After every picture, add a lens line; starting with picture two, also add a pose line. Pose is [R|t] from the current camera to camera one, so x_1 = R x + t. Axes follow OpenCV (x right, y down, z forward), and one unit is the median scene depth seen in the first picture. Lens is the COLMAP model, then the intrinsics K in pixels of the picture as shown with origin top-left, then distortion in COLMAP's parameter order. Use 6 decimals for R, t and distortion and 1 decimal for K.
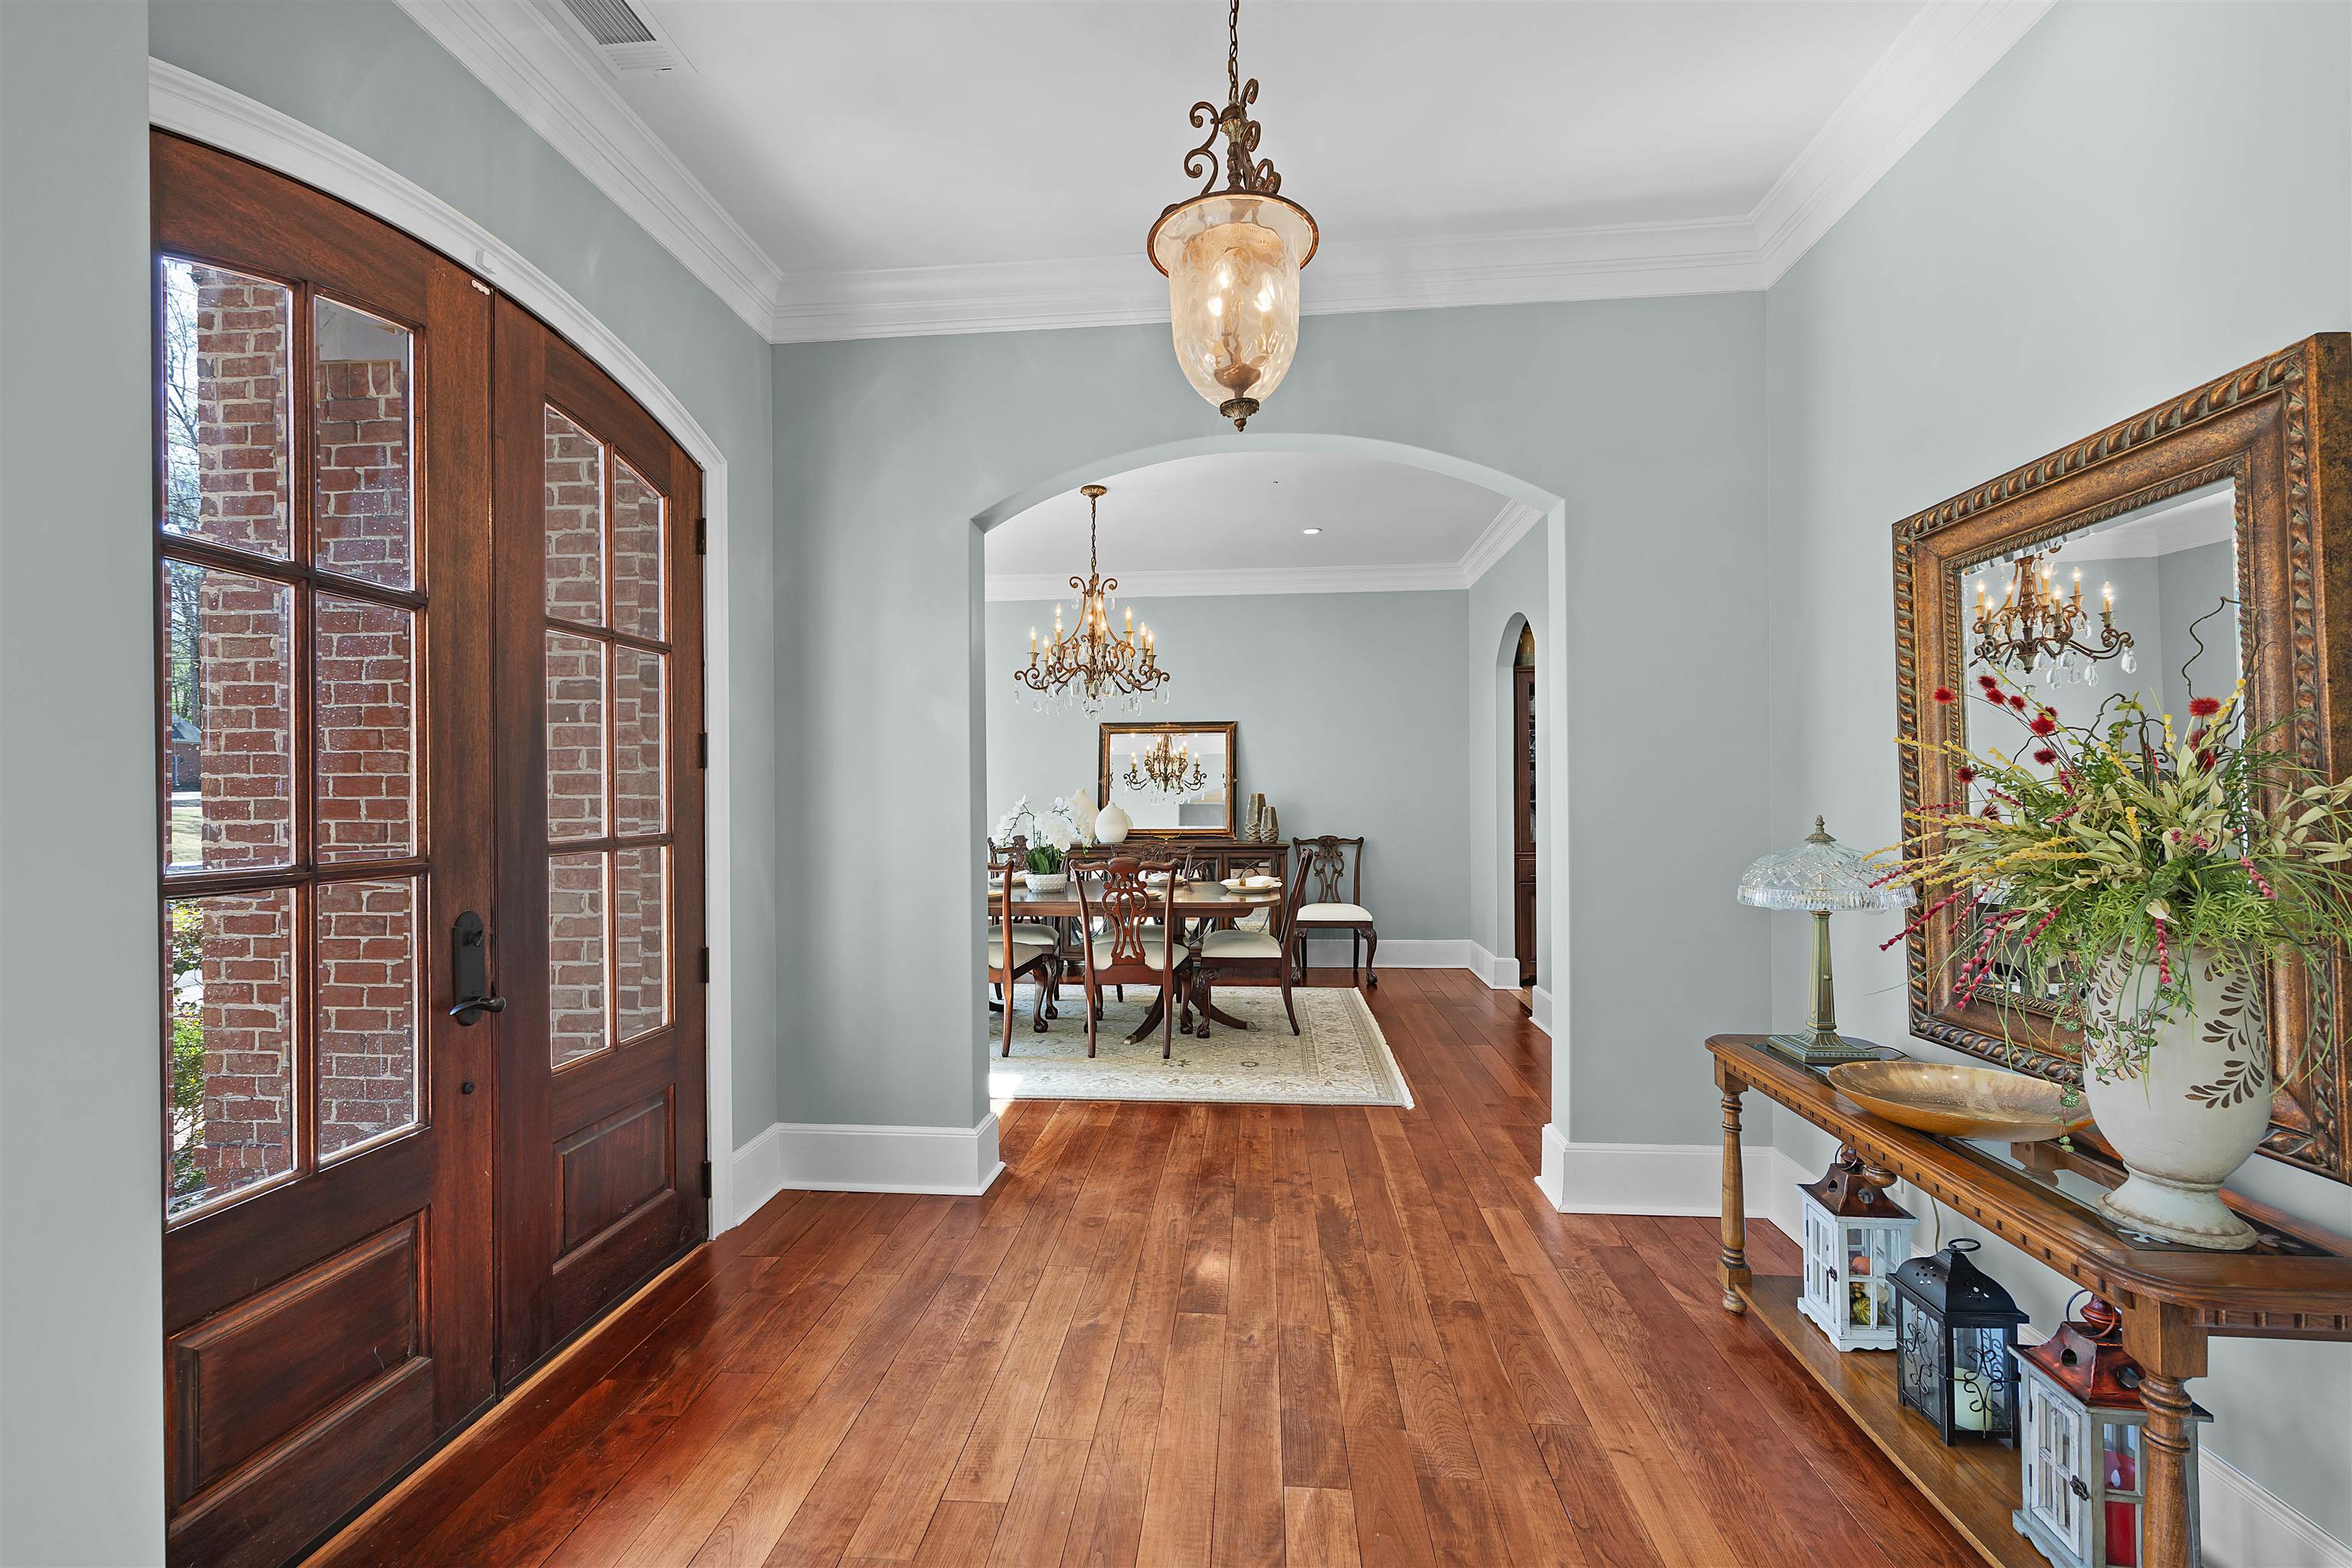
lens RADIAL K [[949.2, 0, 1170.7], [0, 949.2, 785.7], [0, 0, 1]] dist [0.014231, 0.000032]
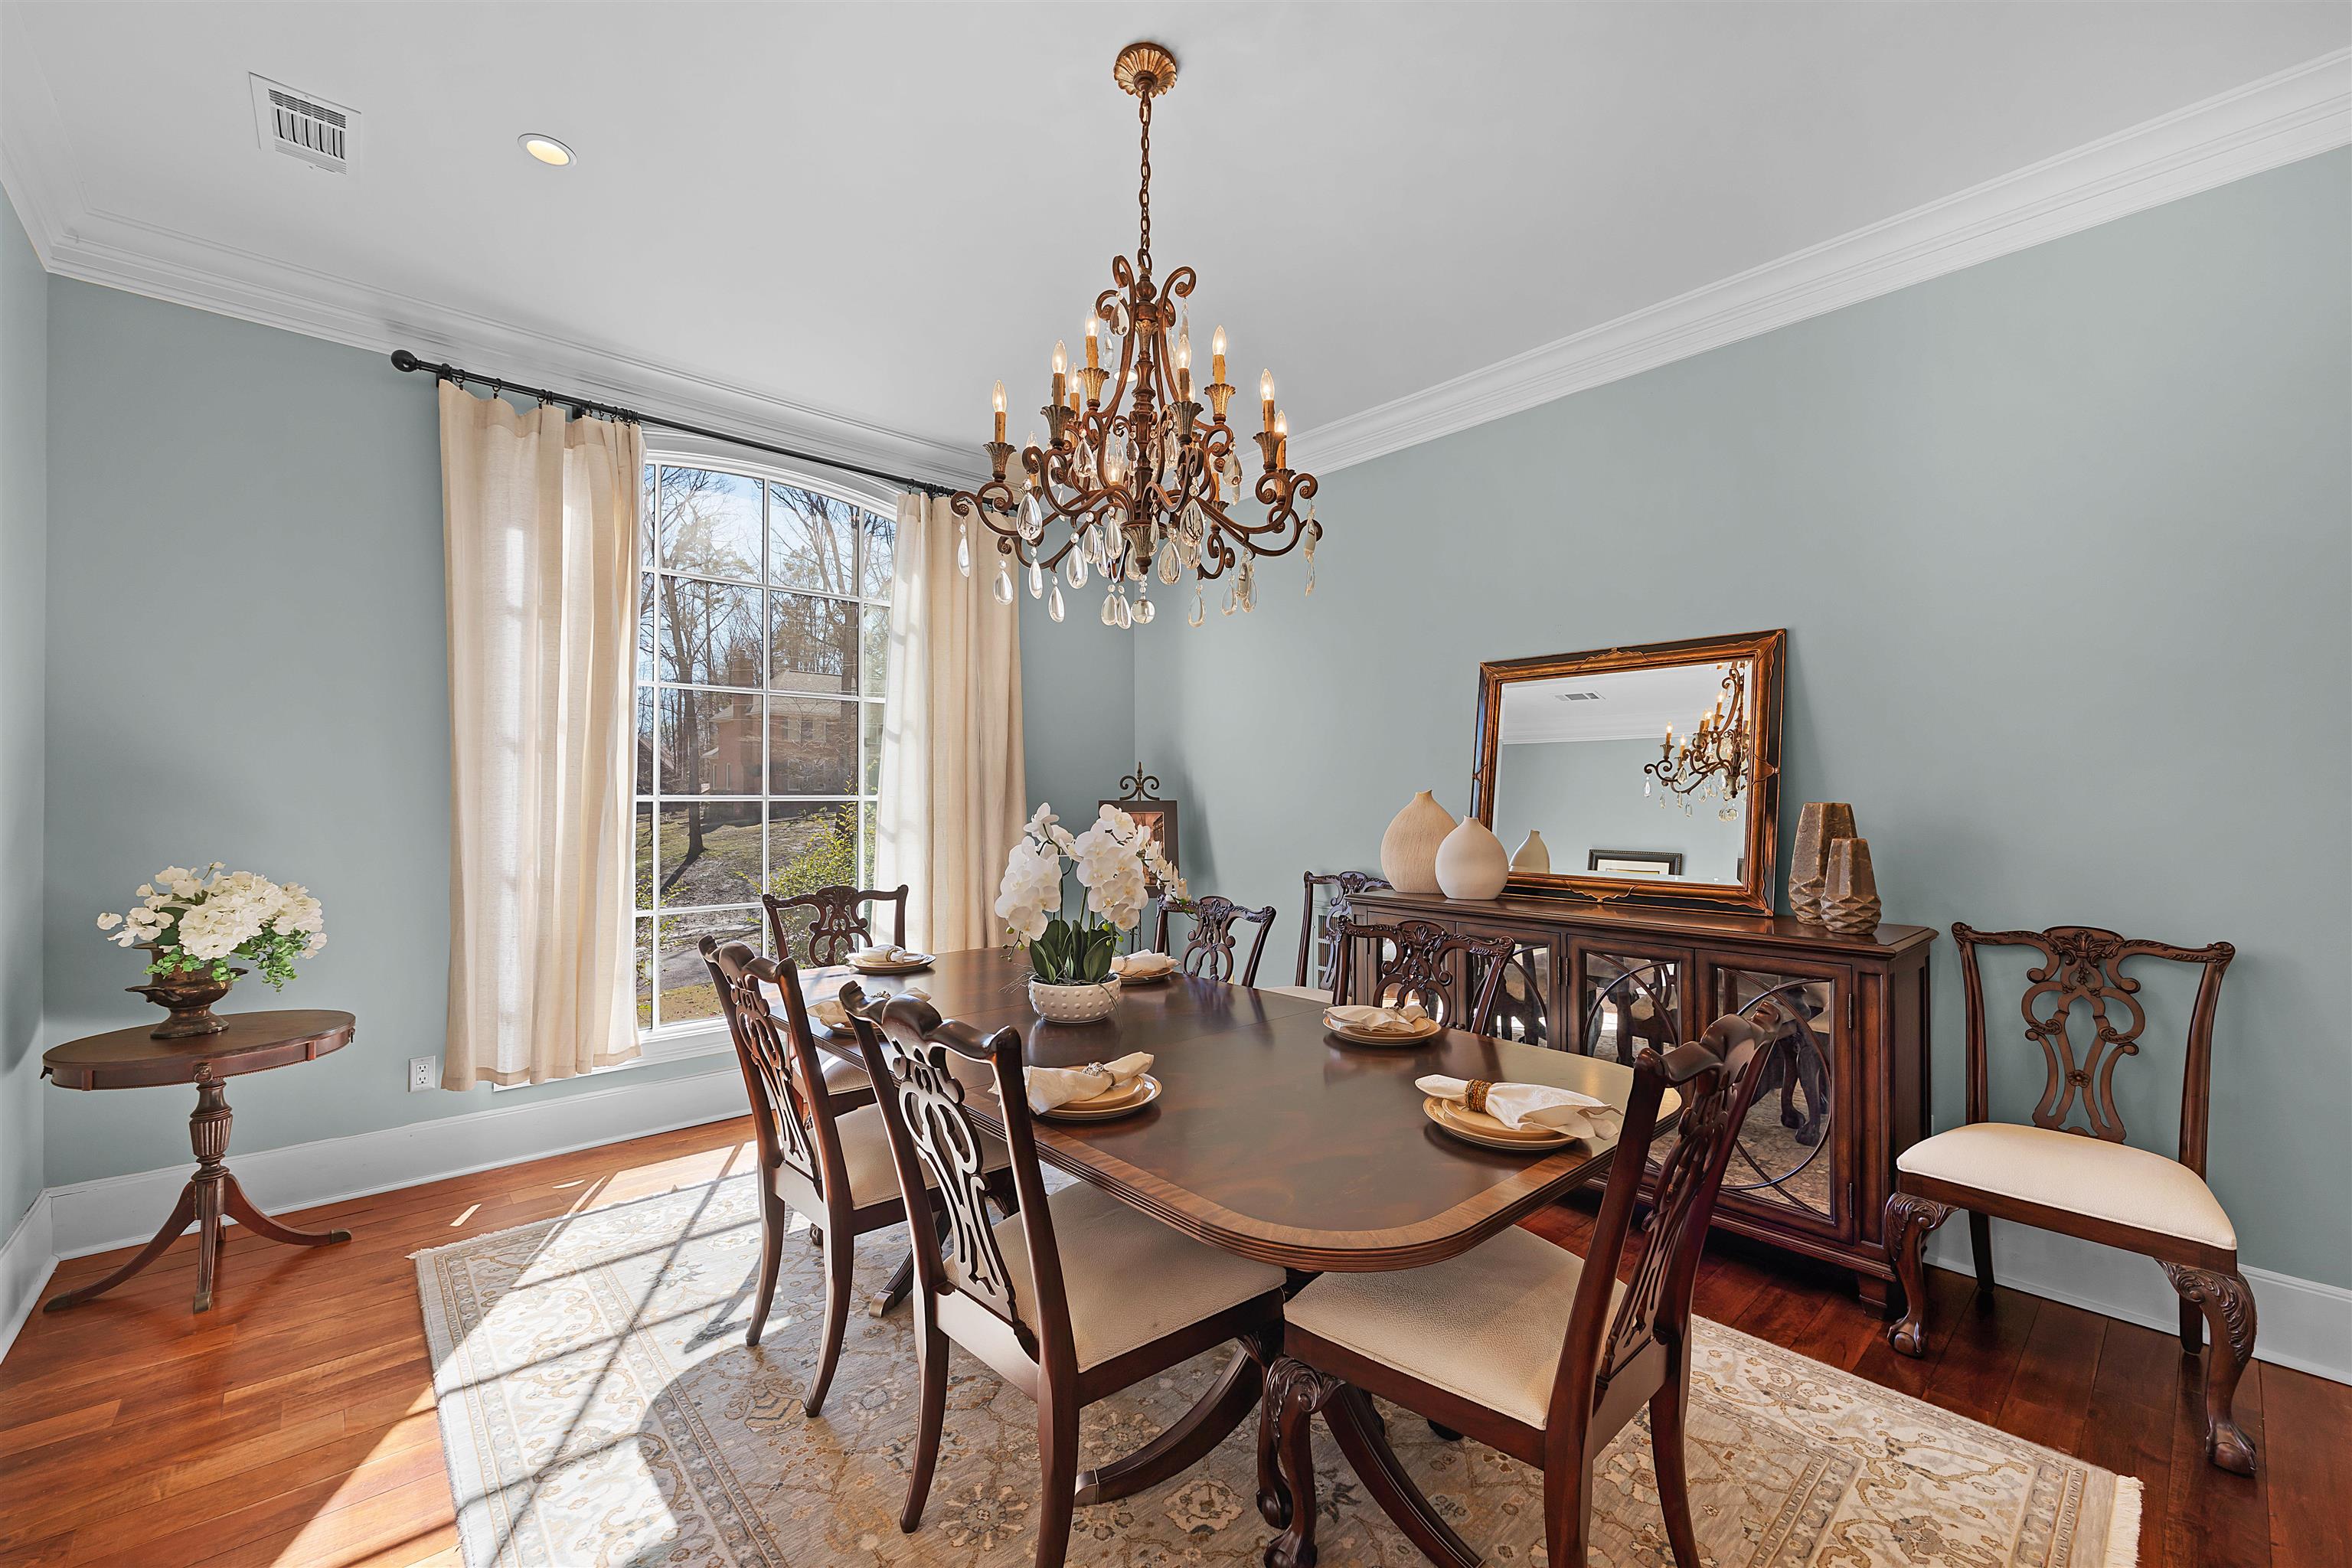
lens RADIAL K [[949.2, 0, 1180.8], [0, 949.2, 796.2], [0, 0, 1]] dist [0.014231, 0.000032]
pose [[0.744381, 0.000225, -0.667755, 0.209290], [-0.000294, 1.000000, 0.000010, 0.007501], [0.667755, 0.000189, 0.744381, 0.707483]]
